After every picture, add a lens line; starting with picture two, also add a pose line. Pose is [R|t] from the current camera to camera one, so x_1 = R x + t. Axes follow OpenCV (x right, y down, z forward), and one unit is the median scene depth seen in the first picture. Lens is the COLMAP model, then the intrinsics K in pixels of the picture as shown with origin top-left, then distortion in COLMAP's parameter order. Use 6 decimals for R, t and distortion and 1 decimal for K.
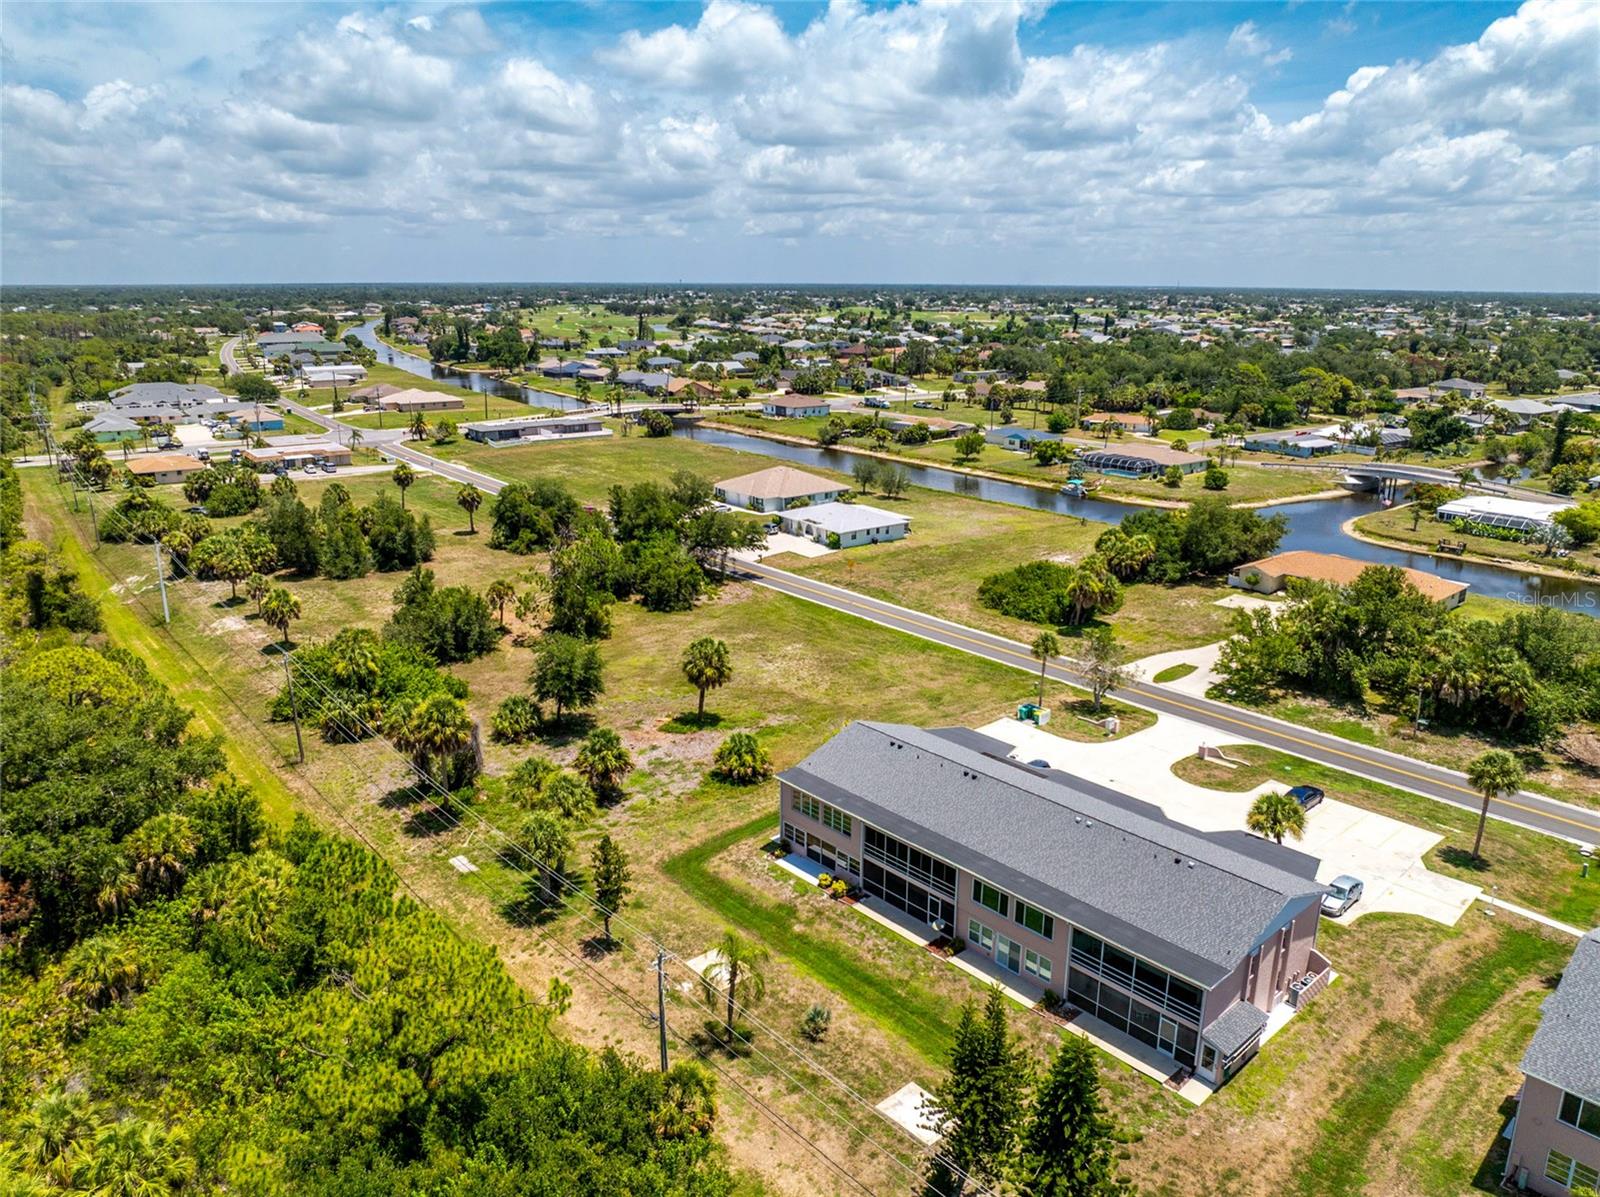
lens RADIAL K [[1127.9, 0, 804.0], [0, 1127.9, 582.3], [0, 0, 1]] dist [-0.037148, -0.003980]
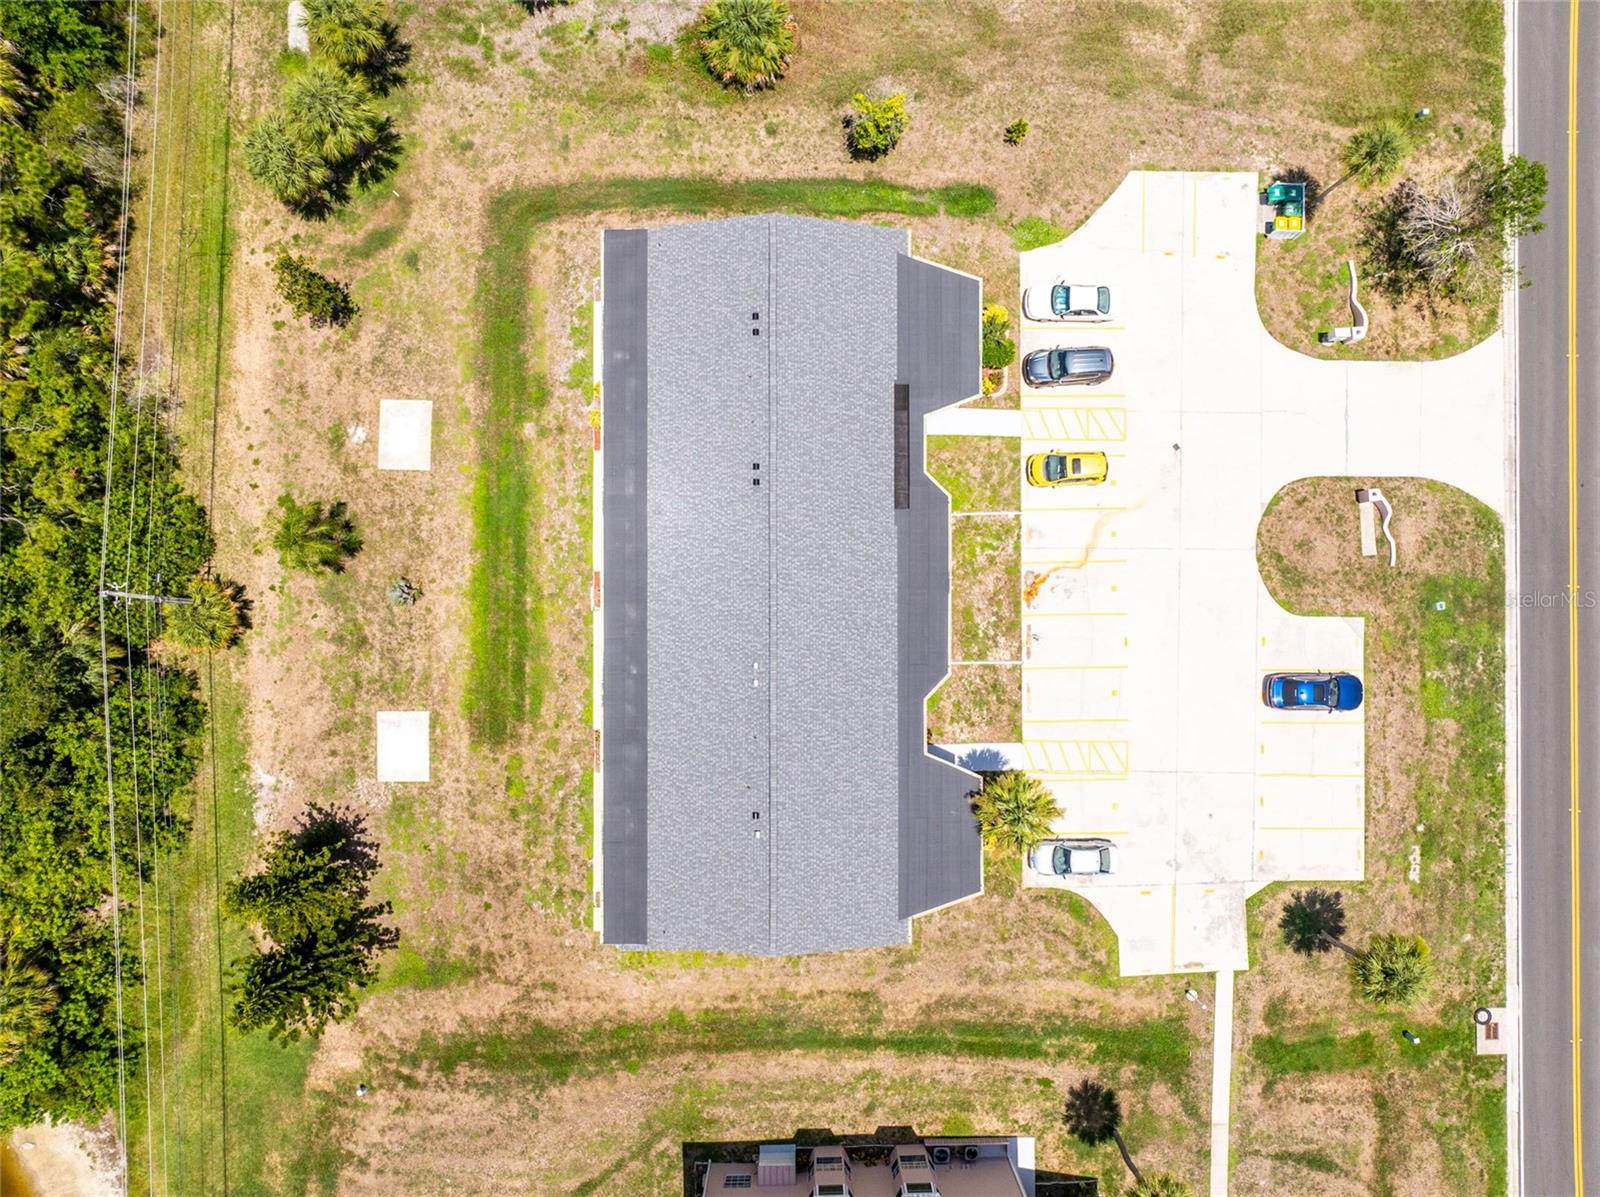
lens RADIAL K [[1099.7, 0, 789.6], [0, 1099.7, 599.2], [0, 0, 1]] dist [-0.026098, -0.003348]
pose [[0.748657, 0.662888, -0.009573, 0.099431], [-0.166858, 0.202383, 0.964987, -0.203878], [0.641615, -0.720847, 0.262124, 0.360166]]
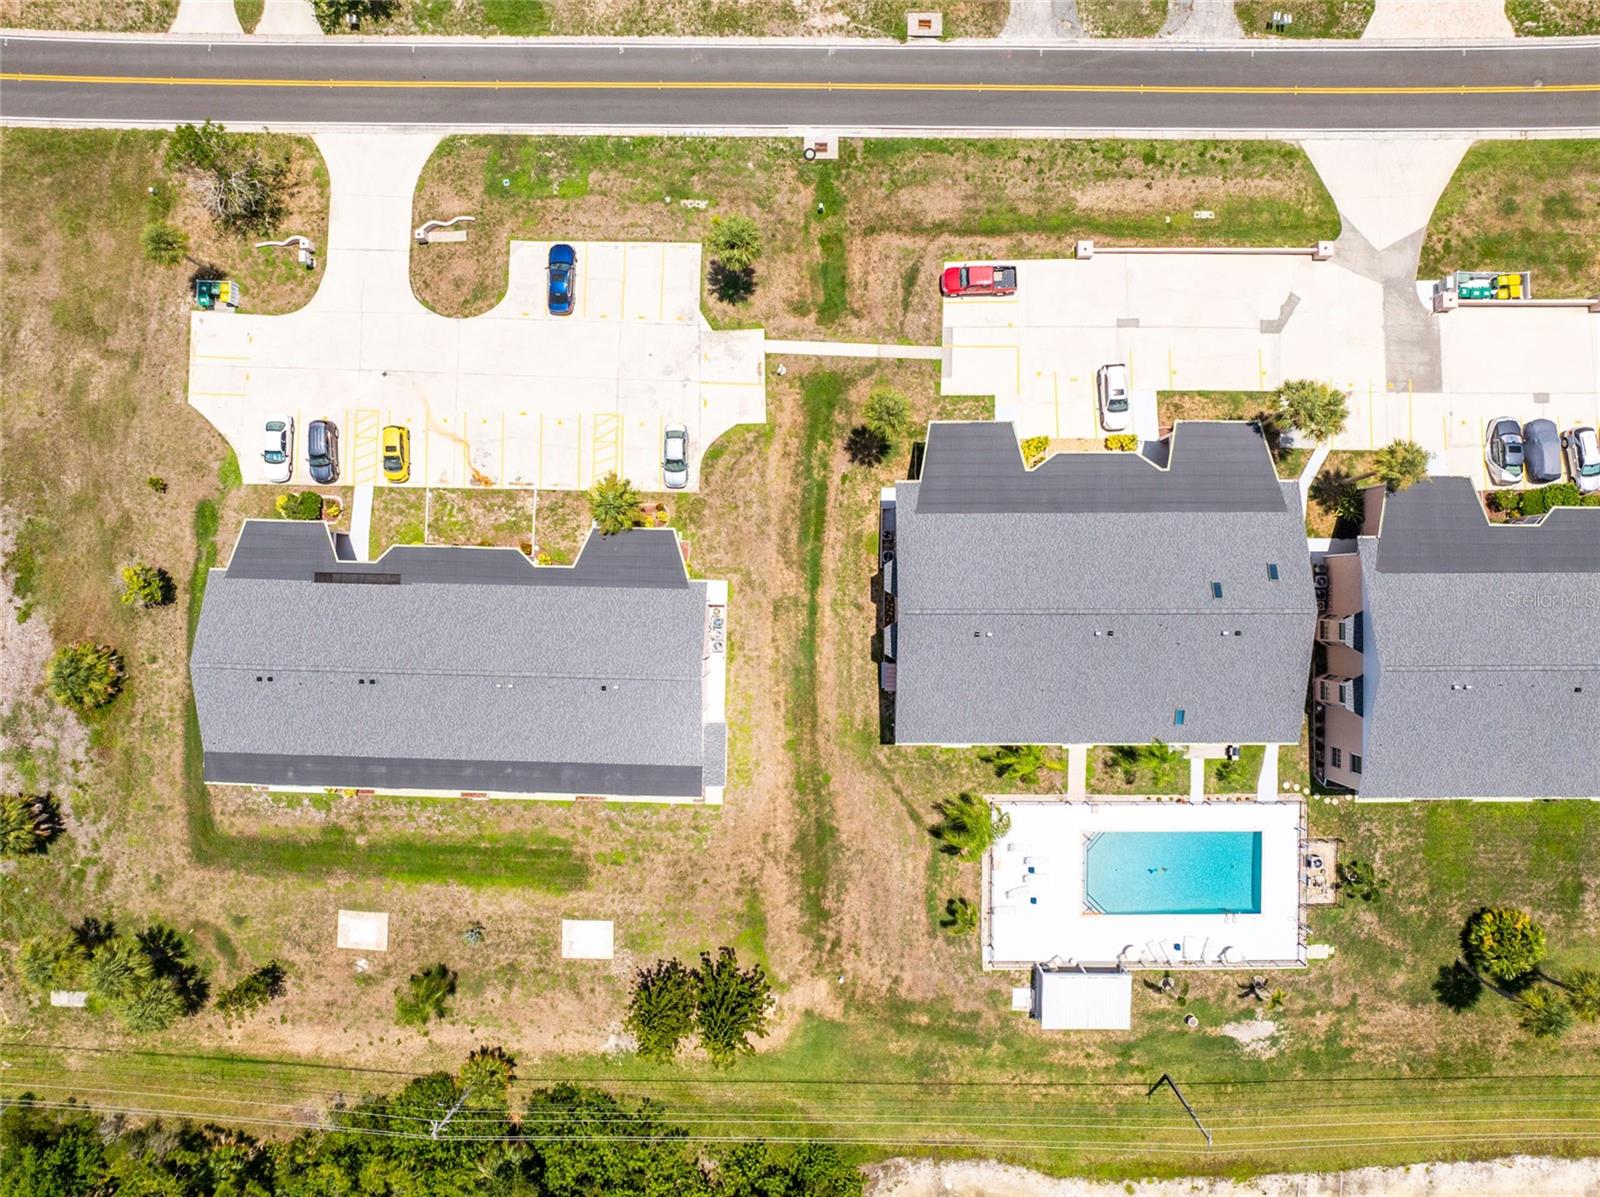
lens RADIAL K [[1117.1, 0, 800.0], [0, 1117.1, 598.5], [0, 0, 1]] dist [-0.031217, 0.004268]
pose [[0.682013, -0.731264, -0.010496, 0.211866], [0.206144, 0.178451, 0.962112, -0.312478], [-0.701686, -0.658337, 0.272452, 0.240045]]
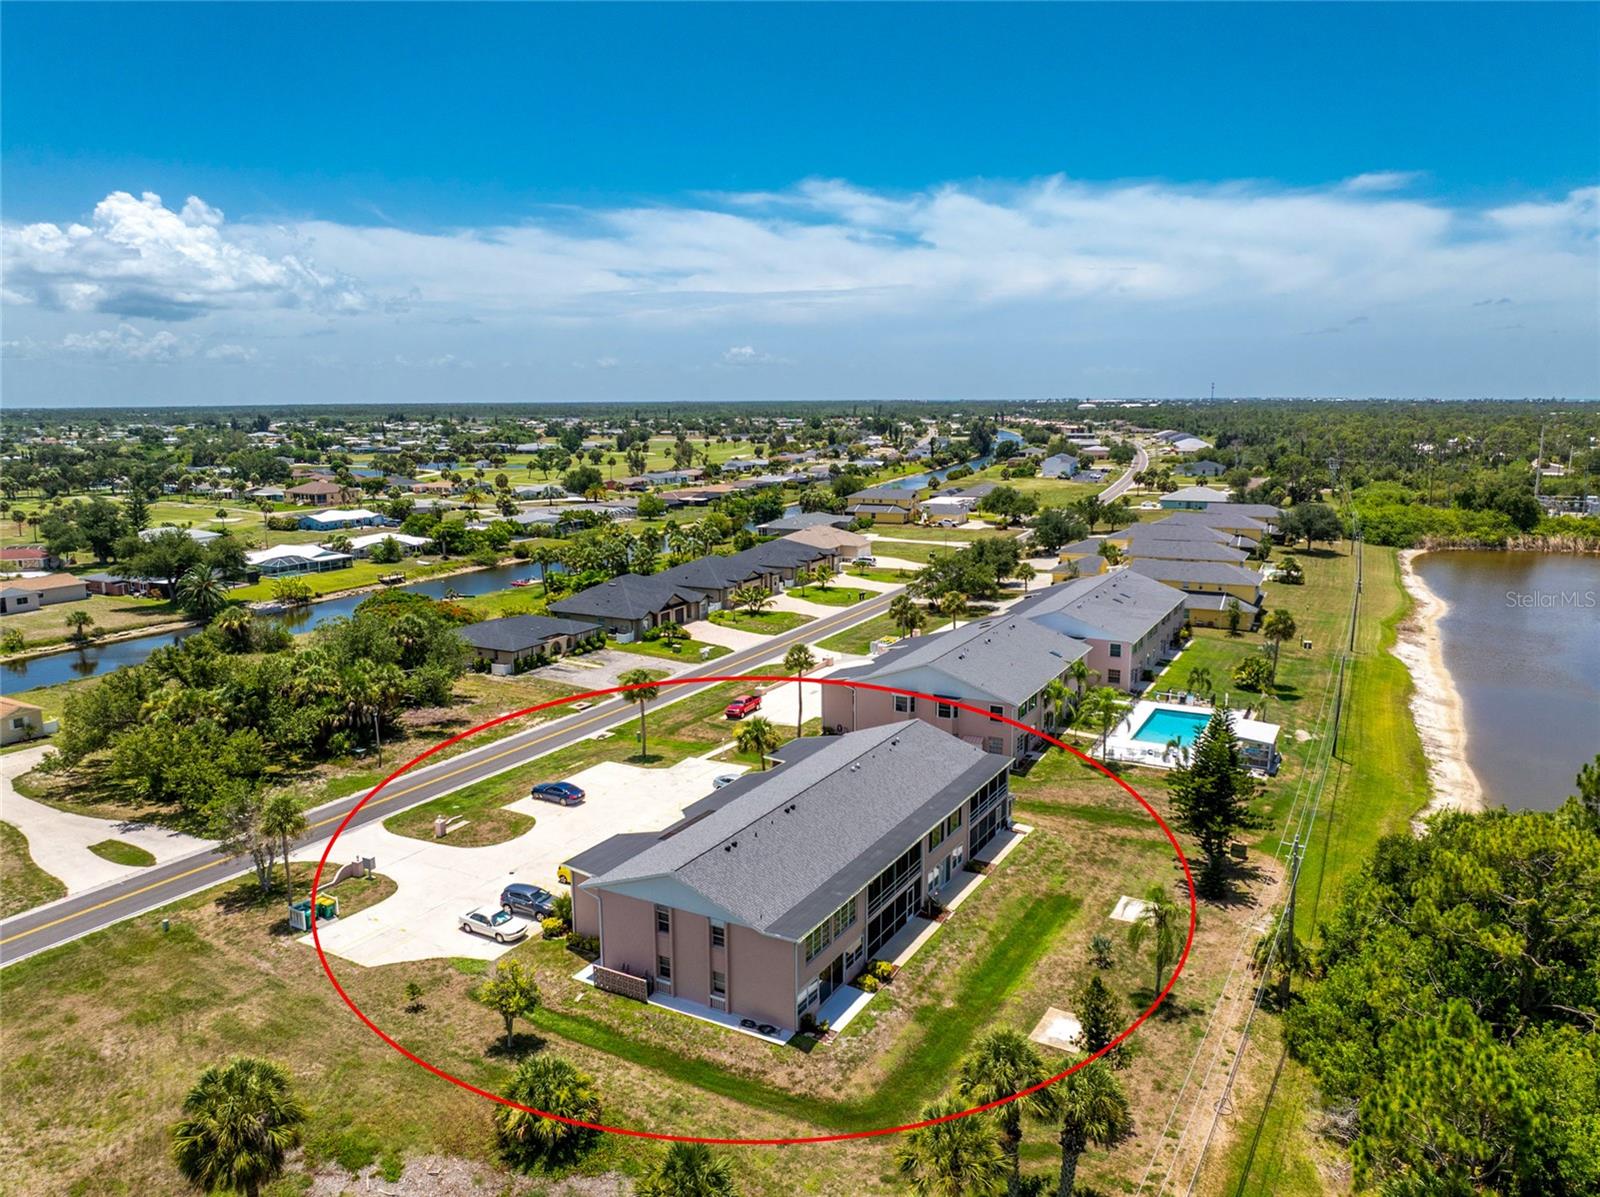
lens RADIAL K [[1127.9, 0, 804.0], [0, 1127.9, 582.3], [0, 0, 1]] dist [-0.037148, -0.003980]
pose [[-0.327242, -0.153510, 0.932388, -0.319012], [0.246967, 0.938526, 0.241199, -0.104061], [-0.912097, 0.309199, -0.269213, 0.540178]]
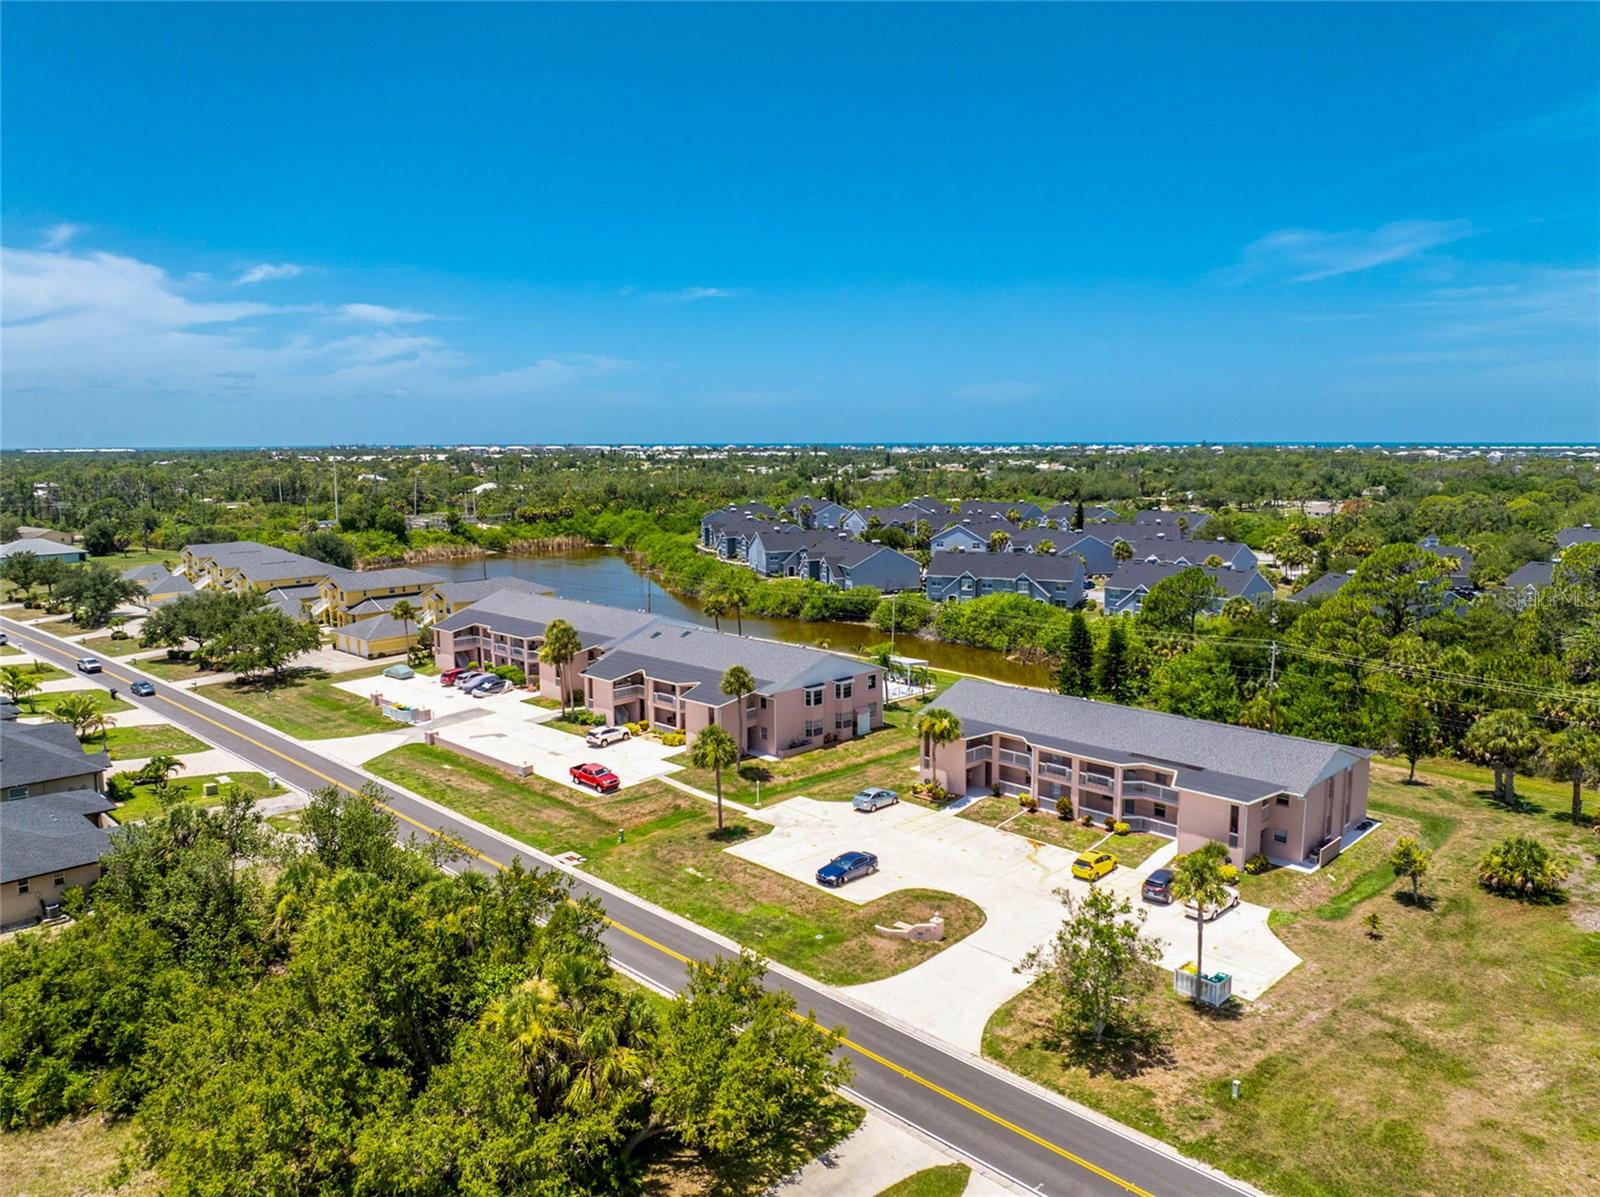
lens RADIAL K [[1127.9, 0, 804.0], [0, 1127.9, 582.3], [0, 0, 1]] dist [-0.037148, -0.003980]
pose [[-0.998516, 0.005896, -0.054131, 0.280362], [-0.014746, 0.927695, 0.373048, -0.179397], [0.052417, 0.373293, -0.926232, 0.918713]]
